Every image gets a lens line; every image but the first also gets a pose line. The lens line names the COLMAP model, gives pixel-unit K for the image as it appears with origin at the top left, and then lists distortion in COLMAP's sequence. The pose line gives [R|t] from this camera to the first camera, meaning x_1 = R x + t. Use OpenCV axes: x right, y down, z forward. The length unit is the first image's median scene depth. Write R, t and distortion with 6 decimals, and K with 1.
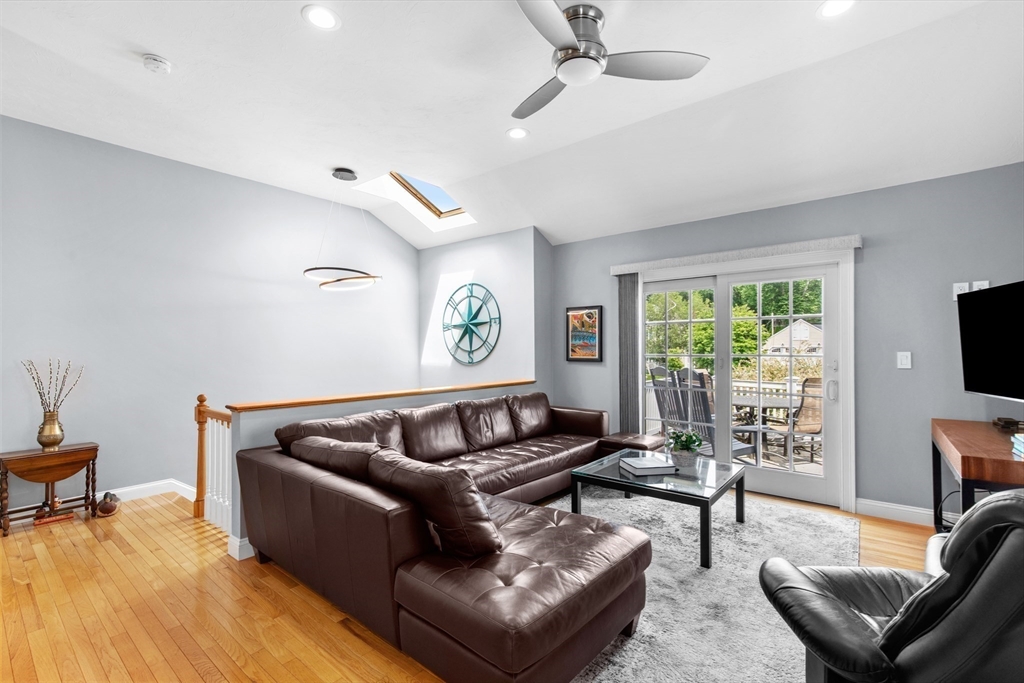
lens RADIAL K [[458.1, 0, 515.3], [0, 458.1, 347.3], [0, 0, 1]] dist [0.006111, -0.000672]
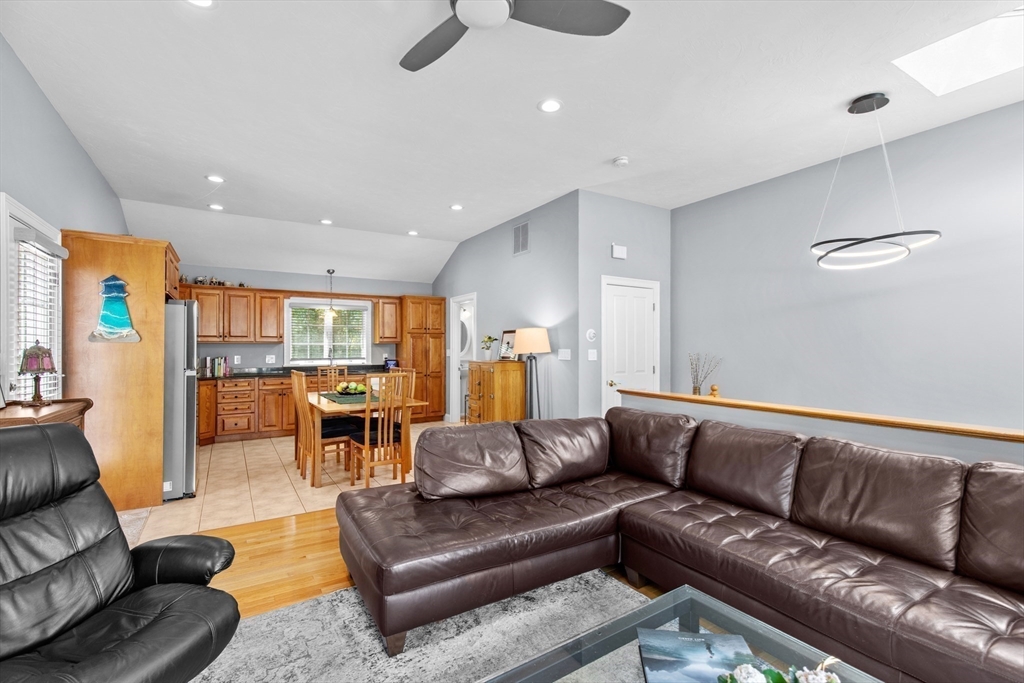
lens RADIAL K [[460.8, 0, 515.4], [0, 460.8, 344.0], [0, 0, 1]] dist [0.011655, -0.000802]
pose [[-0.314520, -0.000005, -0.949251, 0.442381], [0.003977, 0.999991, -0.001323, -0.001276], [0.949242, -0.004191, -0.314518, 0.640238]]
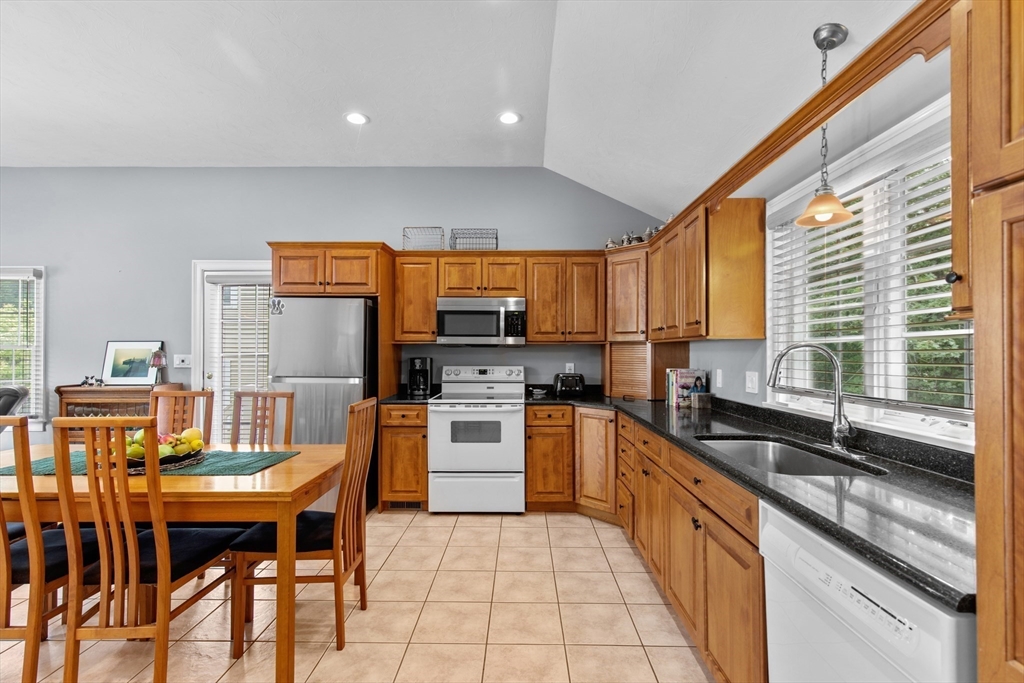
lens RADIAL K [[458.1, 0, 515.3], [0, 458.1, 347.3], [0, 0, 1]] dist [0.006111, -0.000672]
pose [[-0.630143, 0.012765, 0.776374, -0.937439], [0.003900, 0.999904, -0.013275, 0.006113], [-0.776469, -0.005338, -0.630132, 0.006222]]
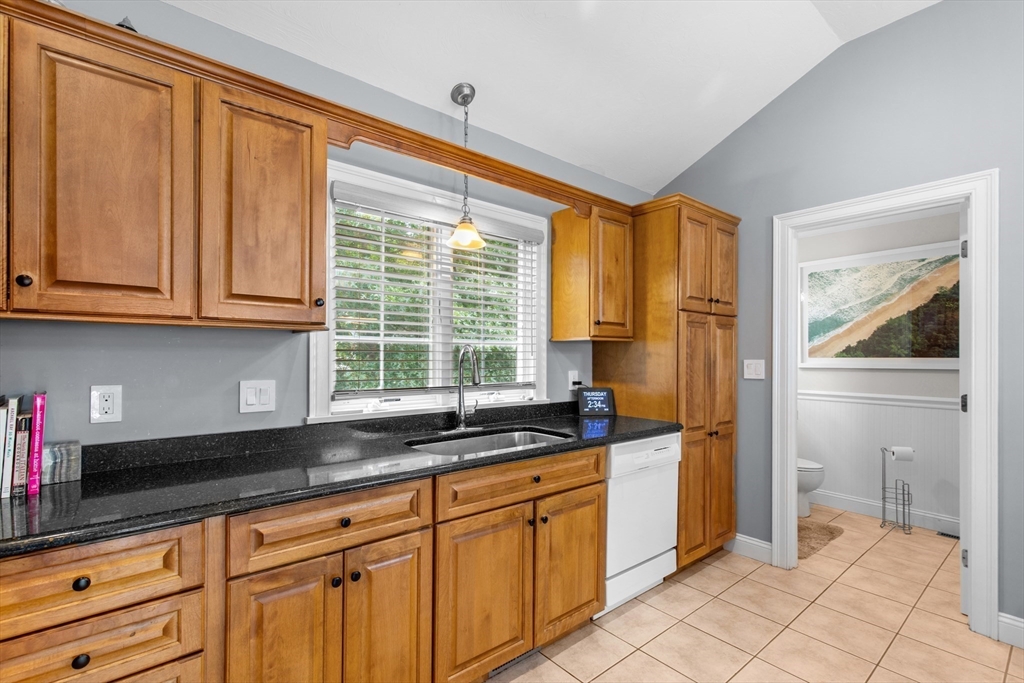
lens RADIAL K [[466.5, 0, 510.6], [0, 466.5, 350.2], [0, 0, 1]] dist [0.007336, -0.000074]
pose [[-0.183267, -0.005057, -0.983050, -0.372484], [-0.004327, 0.999981, -0.004337, 0.006617], [0.983054, 0.003459, -0.183286, -0.286664]]
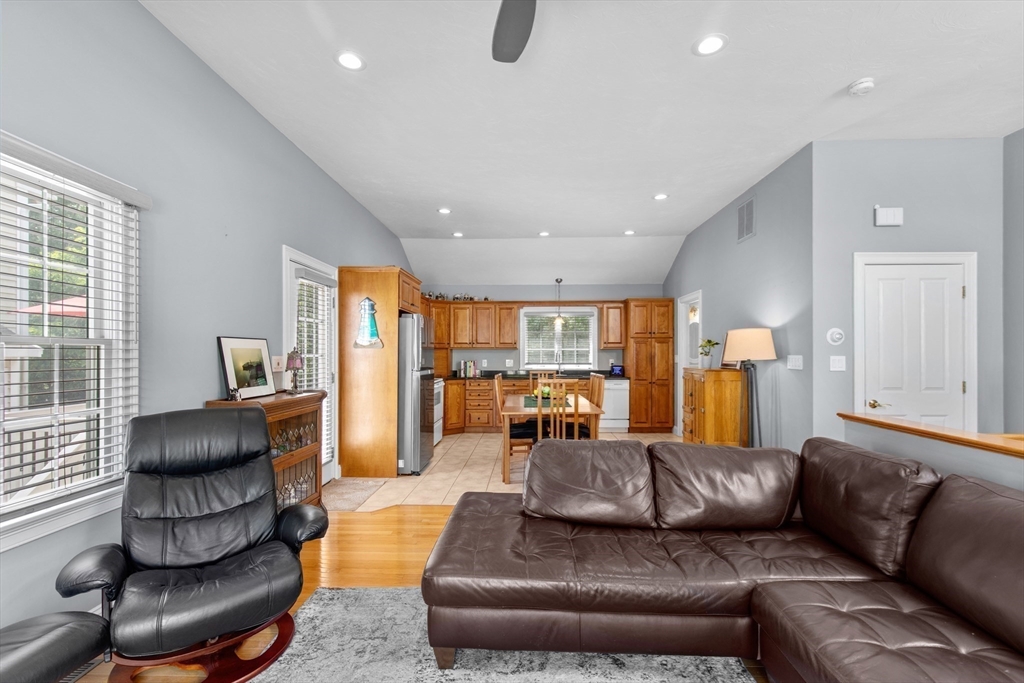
lens RADIAL K [[461.0, 0, 515.1], [0, 461.0, 351.8], [0, 0, 1]] dist [0.004318, -0.000672]
pose [[-0.789111, 0.005105, -0.614230, 0.292003], [0.005774, 0.999983, 0.000893, -0.000021], [0.614224, -0.002842, -0.789127, 0.752938]]
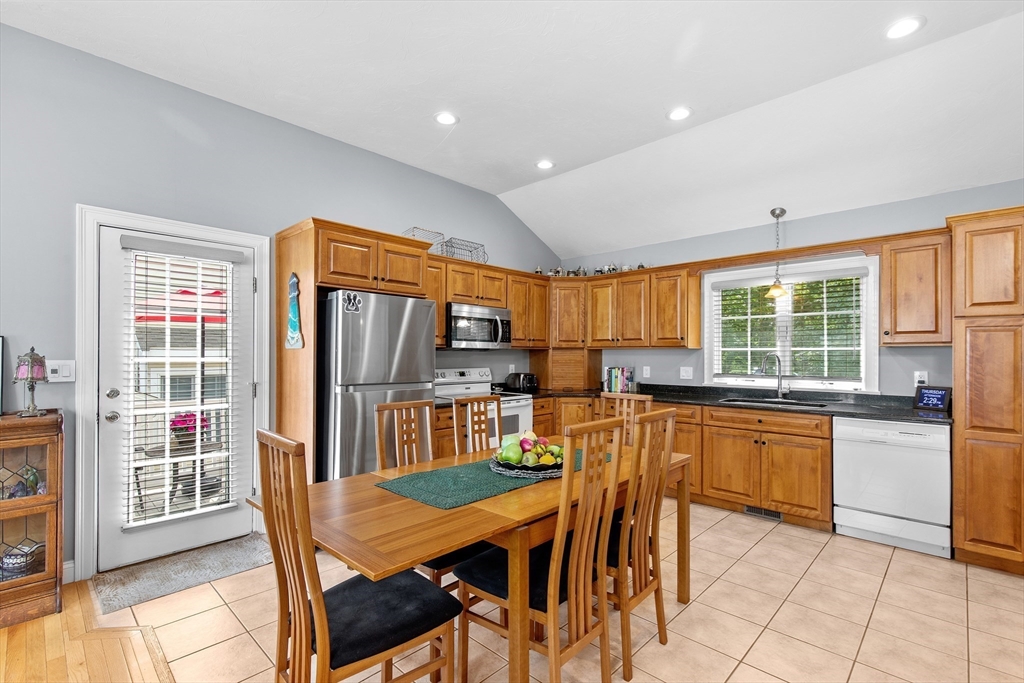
lens RADIAL K [[461.0, 0, 515.1], [0, 461.0, 351.8], [0, 0, 1]] dist [0.004318, -0.000672]
pose [[-0.997161, 0.004812, 0.075143, -0.415289], [0.004356, 0.999971, -0.006231, 0.002127], [-0.075171, -0.005886, -0.997153, 0.424427]]
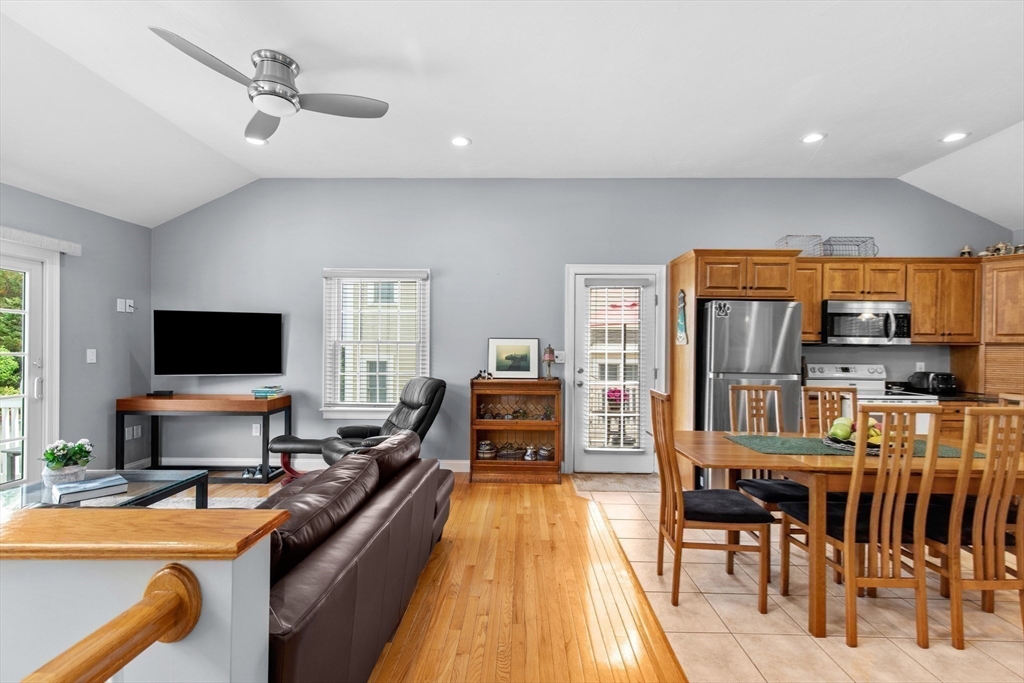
lens RADIAL K [[458.1, 0, 515.3], [0, 458.1, 347.3], [0, 0, 1]] dist [0.006111, -0.000672]
pose [[-0.619065, 0.000702, 0.785339, -0.553058], [-0.005366, 0.999972, -0.005123, 0.003580], [-0.785321, -0.007386, -0.619044, 0.600490]]
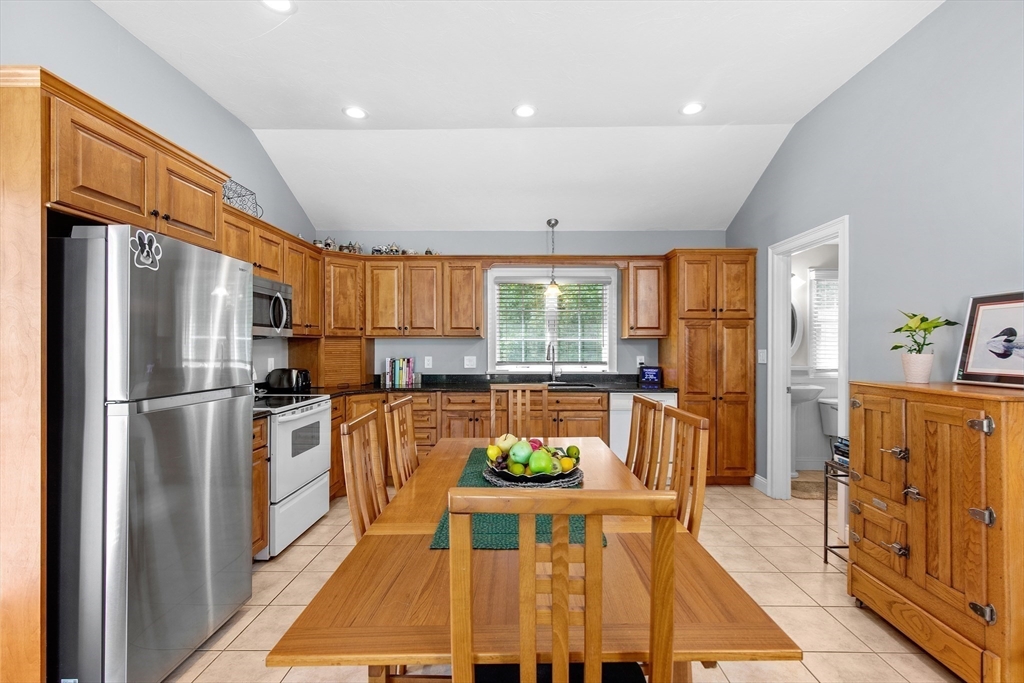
lens RADIAL K [[458.1, 0, 515.3], [0, 458.1, 347.3], [0, 0, 1]] dist [0.006111, -0.000672]
pose [[-0.779340, 0.009110, -0.626535, -0.160629], [0.003860, 0.999945, 0.009738, 0.001096], [0.626589, 0.005171, -0.779333, 0.270840]]
